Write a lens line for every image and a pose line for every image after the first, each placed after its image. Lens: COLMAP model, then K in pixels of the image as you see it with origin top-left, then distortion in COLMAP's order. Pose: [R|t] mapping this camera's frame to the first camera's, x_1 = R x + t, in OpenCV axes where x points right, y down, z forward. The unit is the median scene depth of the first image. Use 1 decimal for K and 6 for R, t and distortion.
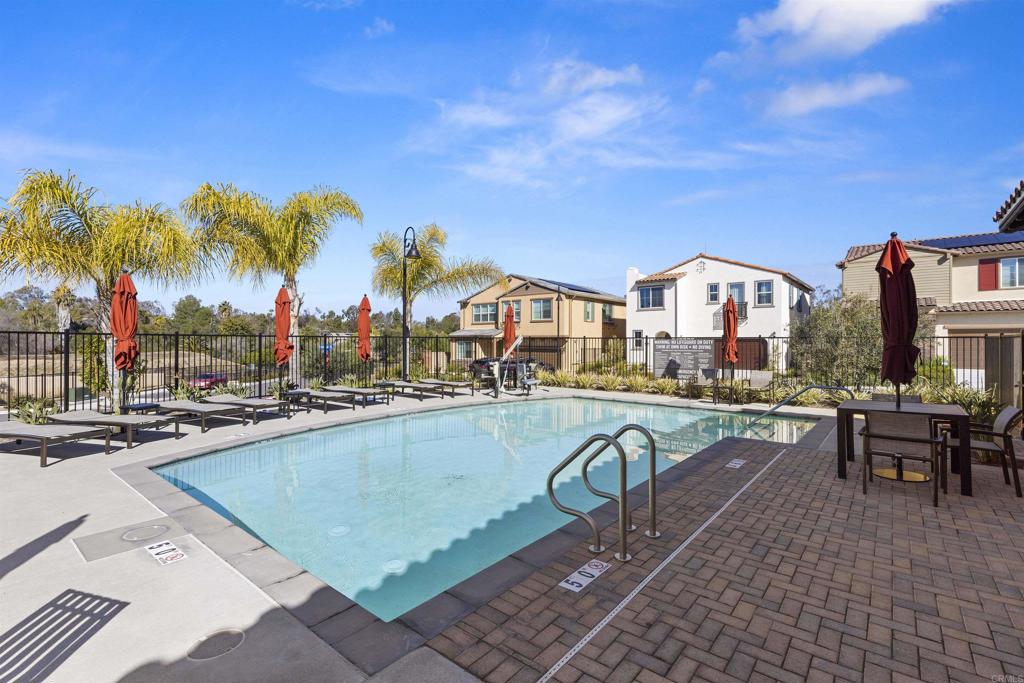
lens RADIAL K [[467.4, 0, 518.4], [0, 467.4, 345.3], [0, 0, 1]] dist [0.002715, -0.000868]
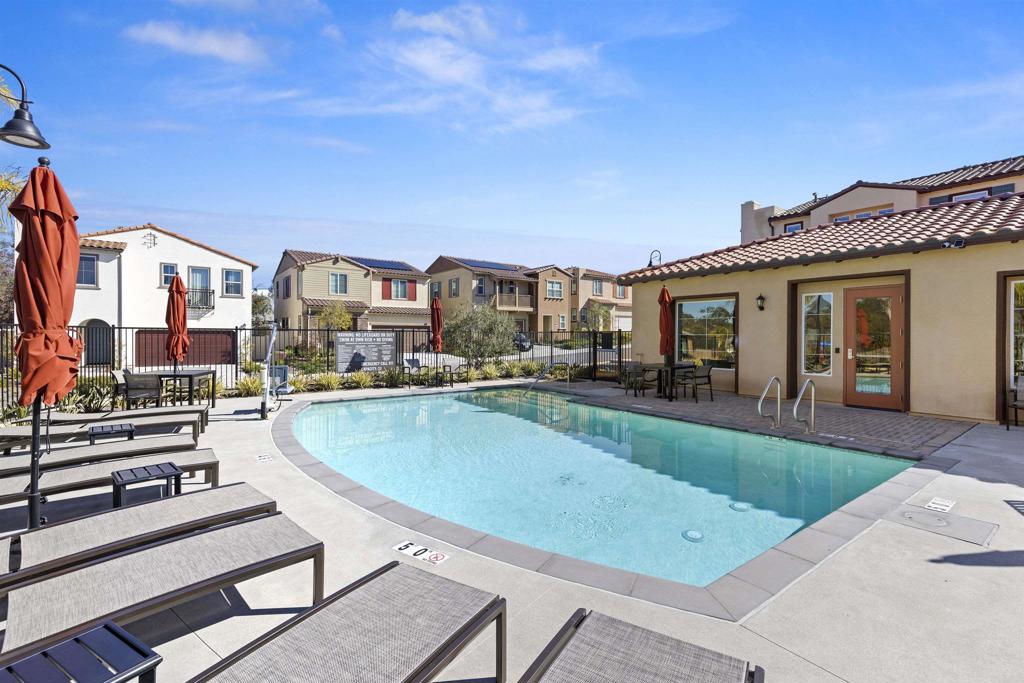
lens RADIAL K [[467.4, 0, 517.4], [0, 467.4, 337.4], [0, 0, 1]] dist [0.002715, -0.000868]
pose [[0.231566, -0.003915, 0.972811, -0.269116], [0.002849, 0.999990, 0.003346, -0.001688], [-0.972815, 0.001997, 0.231575, 0.218204]]
